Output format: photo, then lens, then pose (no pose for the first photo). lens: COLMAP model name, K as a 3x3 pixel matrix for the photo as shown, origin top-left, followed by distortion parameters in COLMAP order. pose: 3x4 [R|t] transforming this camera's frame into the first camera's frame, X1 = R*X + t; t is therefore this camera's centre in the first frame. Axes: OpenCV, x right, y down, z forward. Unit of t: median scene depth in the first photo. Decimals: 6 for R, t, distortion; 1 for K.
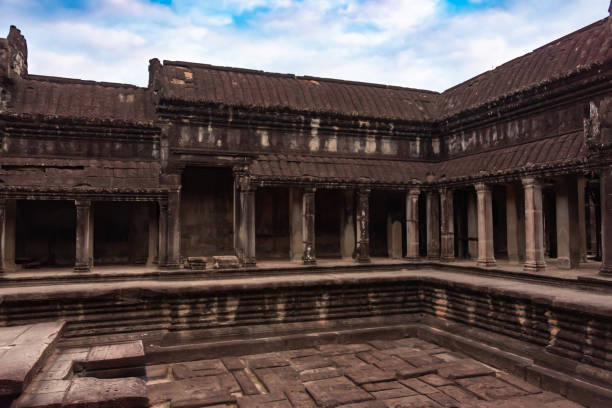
lens RADIAL K [[485.5, 0, 306.0], [0, 485.5, 204.0], [0, 0, 1]] dist [0.047172, -0.005425]
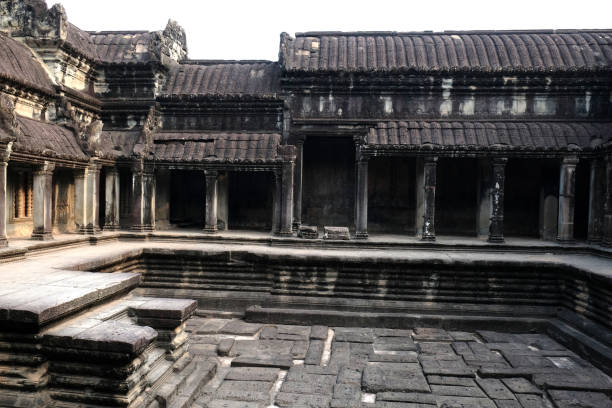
lens RADIAL K [[494.5, 0, 306.0], [0, 494.5, 204.0], [0, 0, 1]] dist [0.022667, -0.000249]
pose [[0.904741, 0.030315, -0.424882, 0.195668], [-0.006316, 0.998309, 0.057780, 0.002958], [0.425916, -0.049592, 0.903403, 0.063970]]
